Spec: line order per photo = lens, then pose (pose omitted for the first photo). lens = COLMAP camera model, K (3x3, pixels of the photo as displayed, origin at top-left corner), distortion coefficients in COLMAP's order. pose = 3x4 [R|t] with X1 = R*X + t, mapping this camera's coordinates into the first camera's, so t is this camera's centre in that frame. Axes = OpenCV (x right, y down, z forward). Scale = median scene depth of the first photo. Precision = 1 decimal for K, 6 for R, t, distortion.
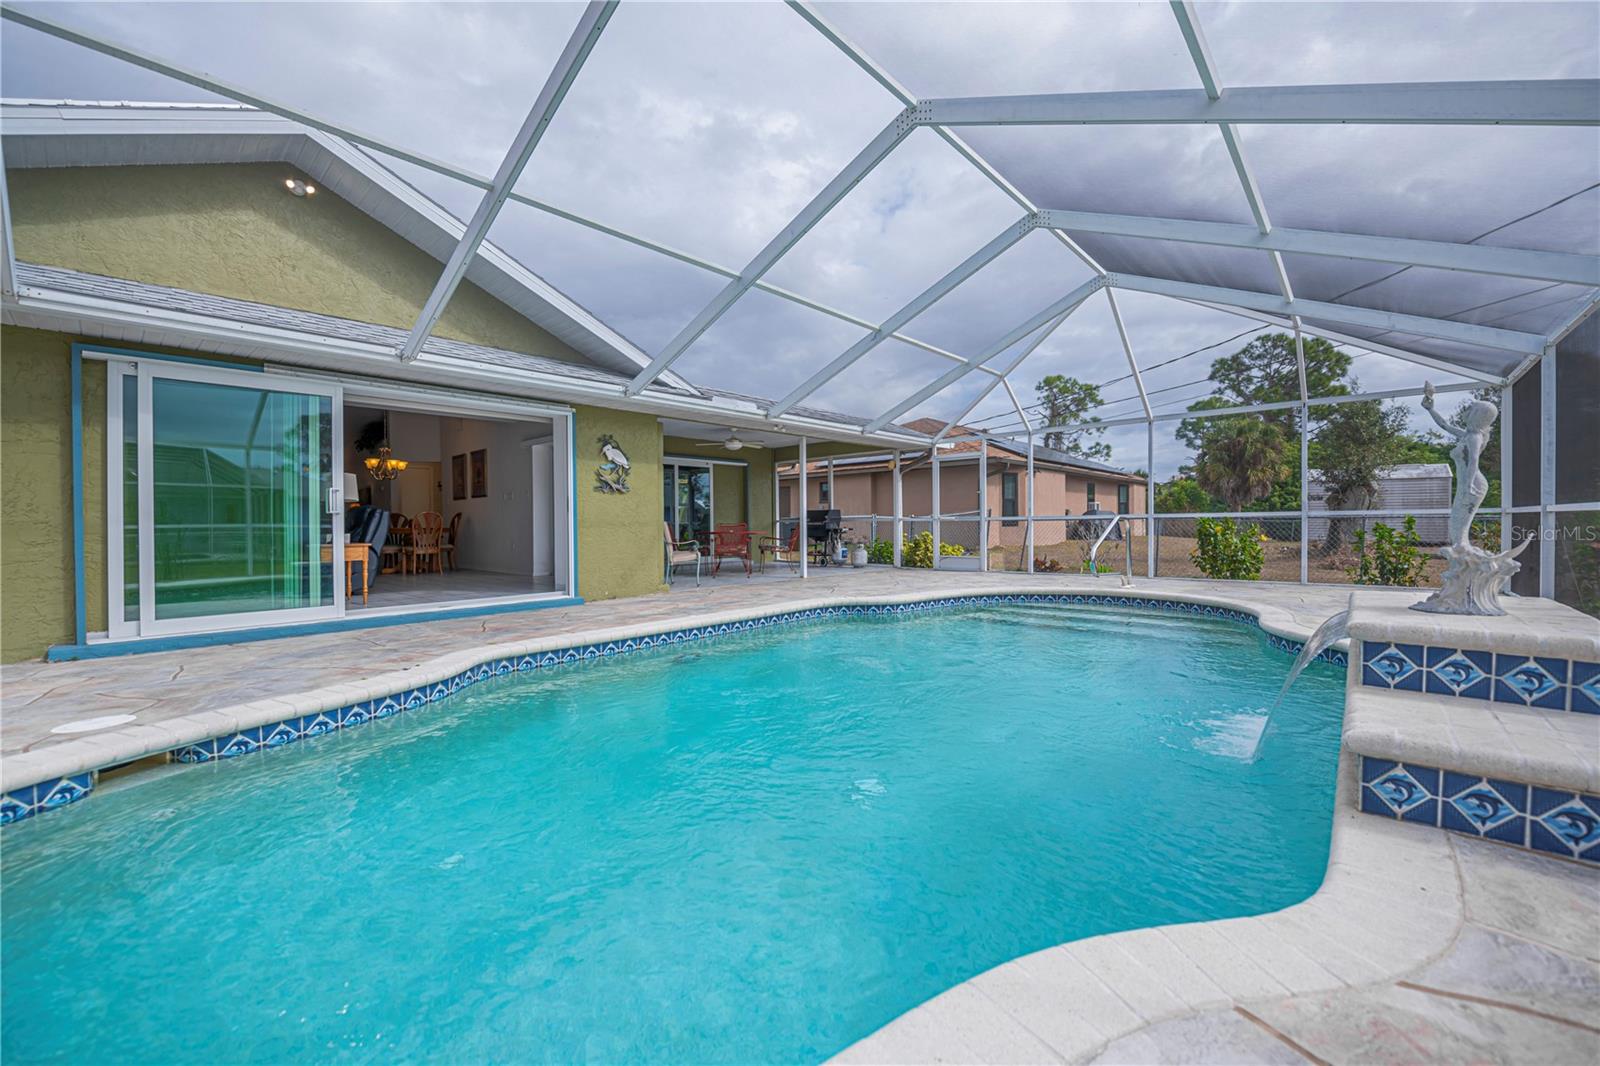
lens RADIAL K [[636.4, 0, 804.5], [0, 636.4, 526.3], [0, 0, 1]] dist [-0.014903, 0.000049]
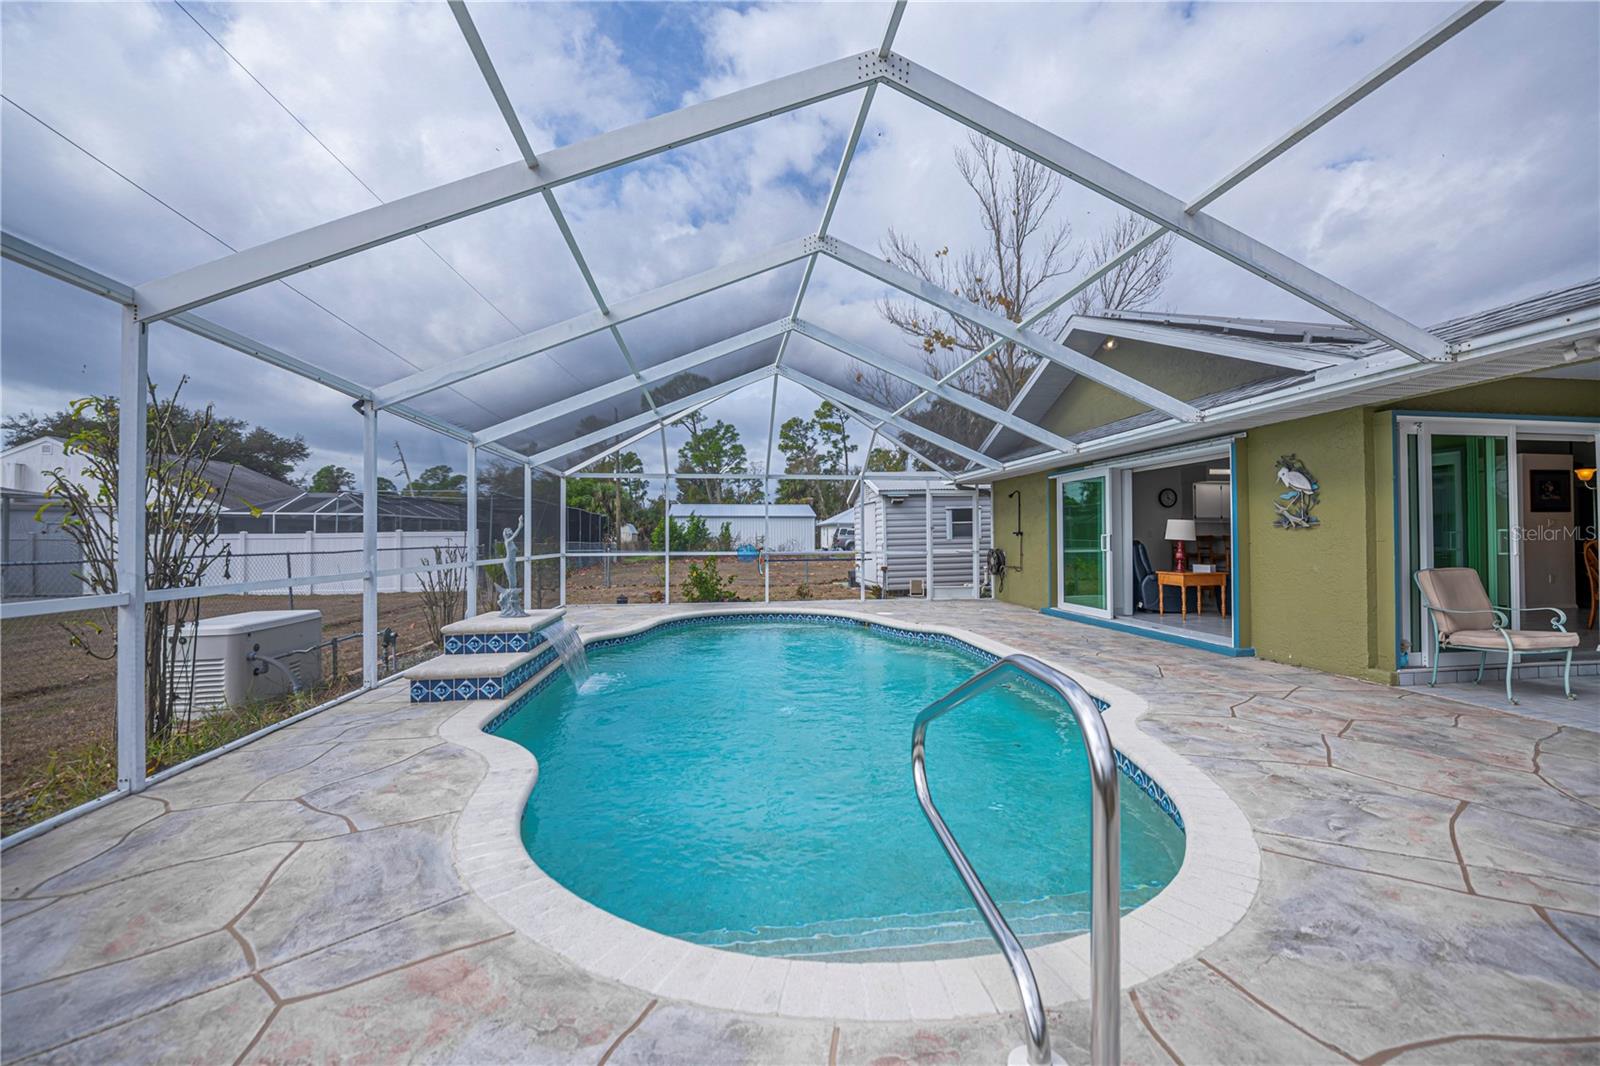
lens RADIAL K [[653.7, 0, 806.3], [0, 653.7, 527.0], [0, 0, 1]] dist [-0.015129, -0.001029]
pose [[-0.648682, 0.000739, -0.761059, 0.669539], [0.006760, 0.999966, -0.004791, -0.054265], [0.761029, -0.008253, -0.648665, 1.044366]]
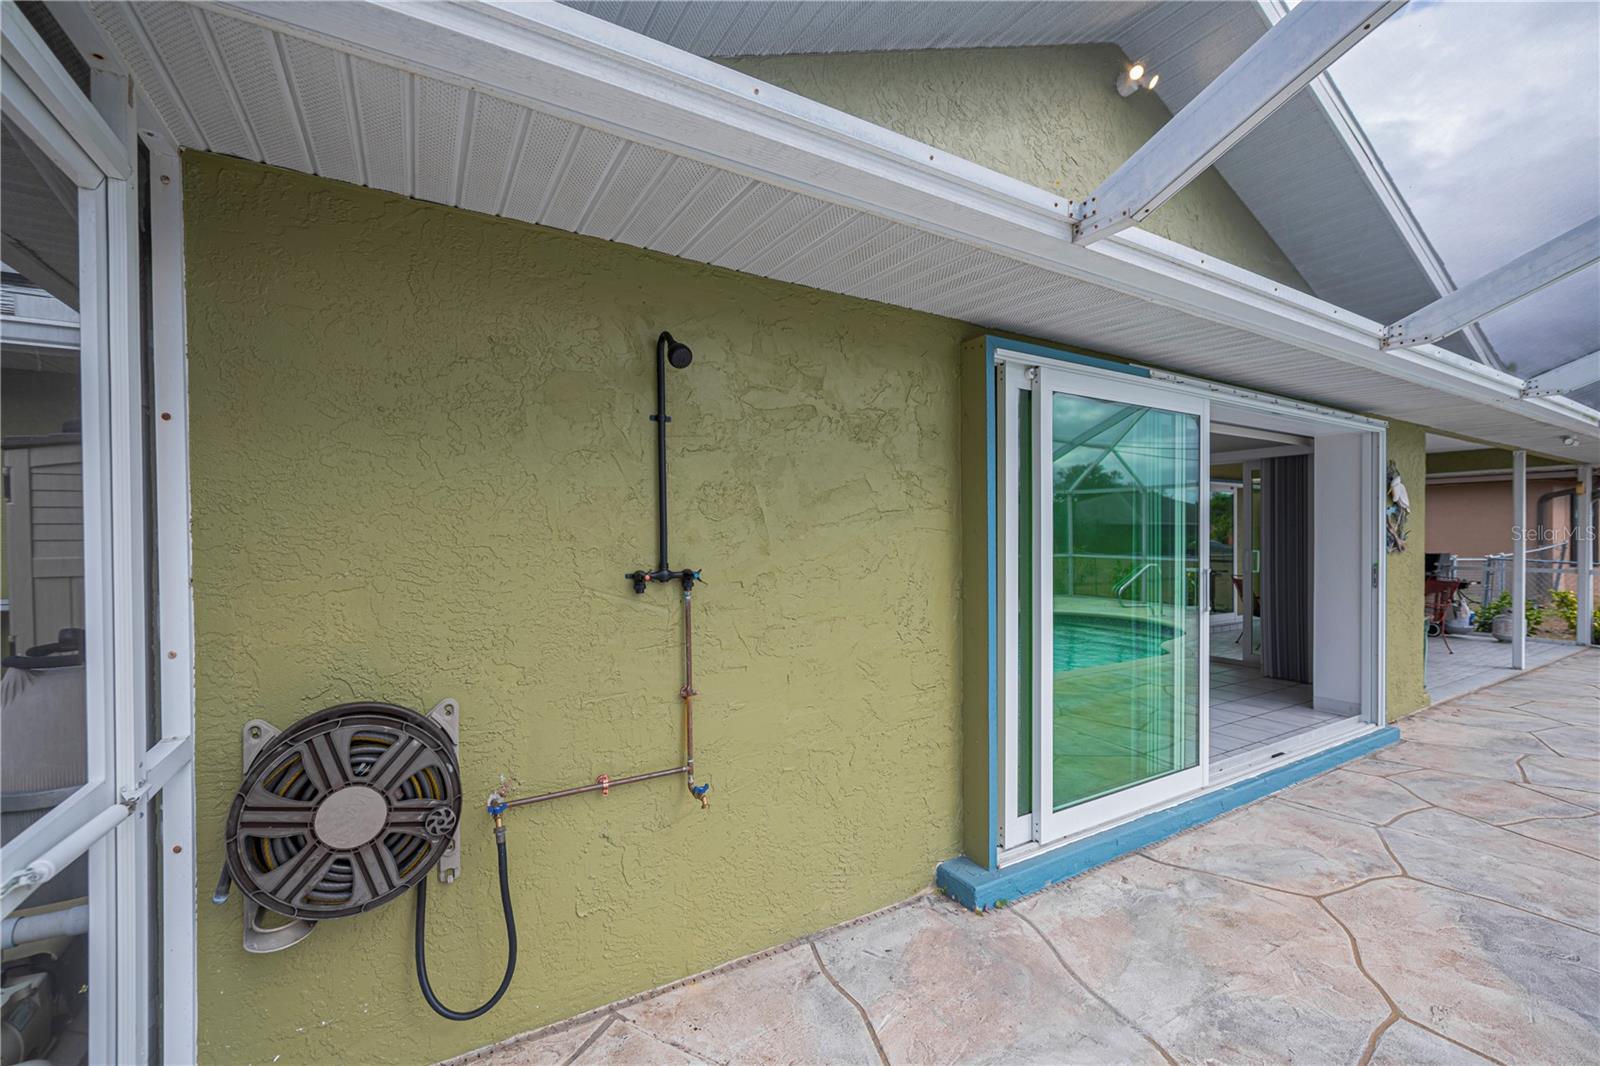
lens RADIAL K [[653.7, 0, 806.3], [0, 653.7, 527.0], [0, 0, 1]] dist [-0.015129, -0.001029]
pose [[0.948818, 0.005698, -0.315772, -0.637612], [-0.010612, 0.999848, -0.013842, -0.060912], [0.315645, 0.016485, 0.948734, 0.217254]]
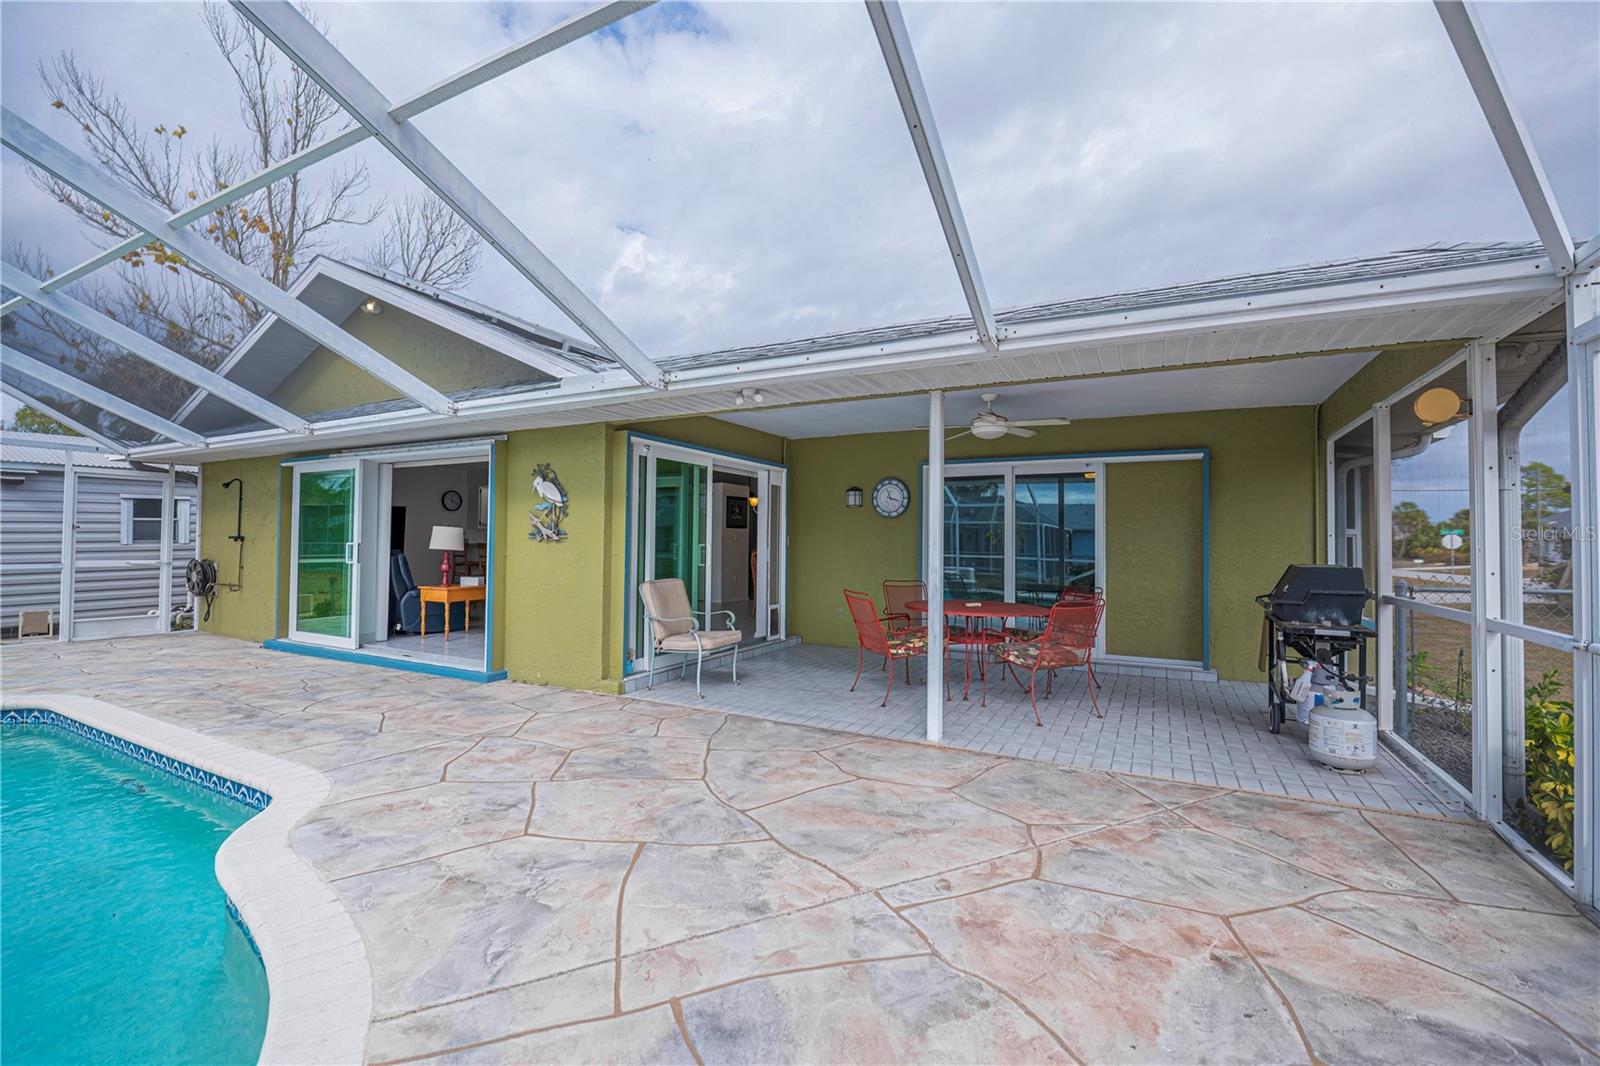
lens RADIAL K [[678.8, 0, 804.5], [0, 678.8, 526.2], [0, 0, 1]] dist [-0.013364, -0.000328]
pose [[0.243419, -0.009546, -0.969874, 0.526466], [-0.018316, 0.999728, -0.014437, -0.063501], [0.969748, 0.021278, 0.243178, 1.083883]]
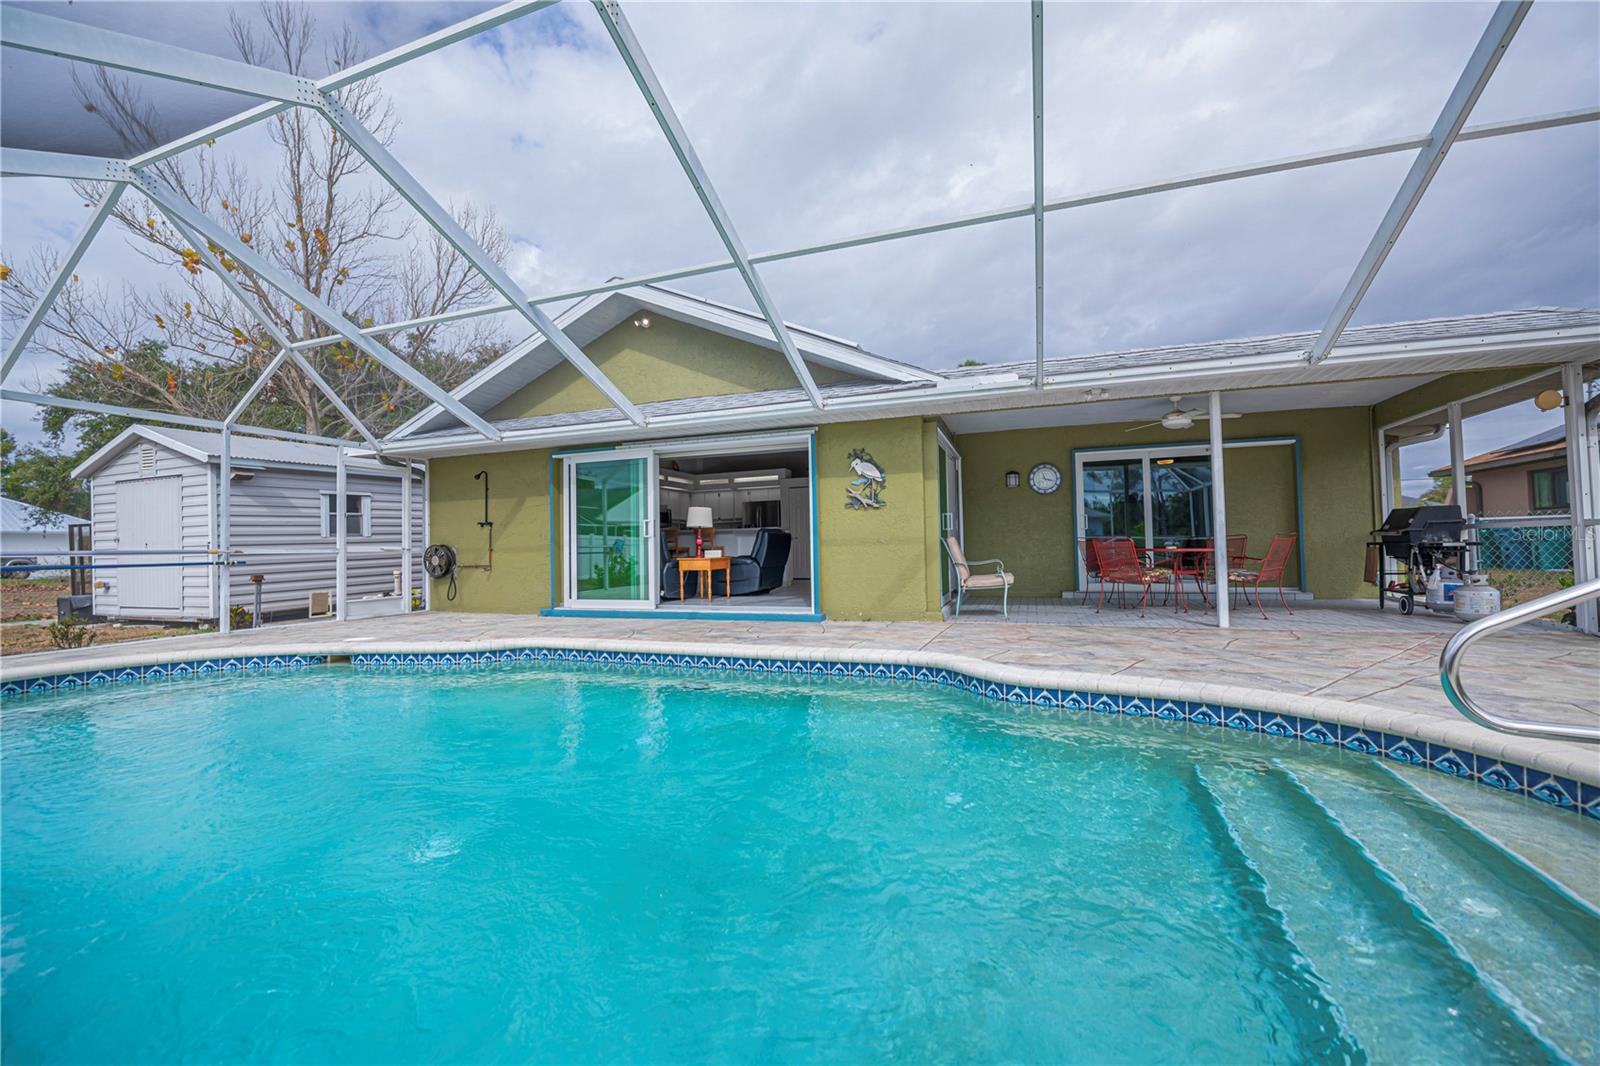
lens RADIAL K [[636.4, 0, 804.5], [0, 636.4, 526.3], [0, 0, 1]] dist [-0.014903, 0.000049]
pose [[0.378296, -0.024865, -0.925351, 0.533118], [0.010132, 0.999691, -0.022720, -0.006030], [0.925629, -0.000781, 0.378431, 0.550237]]
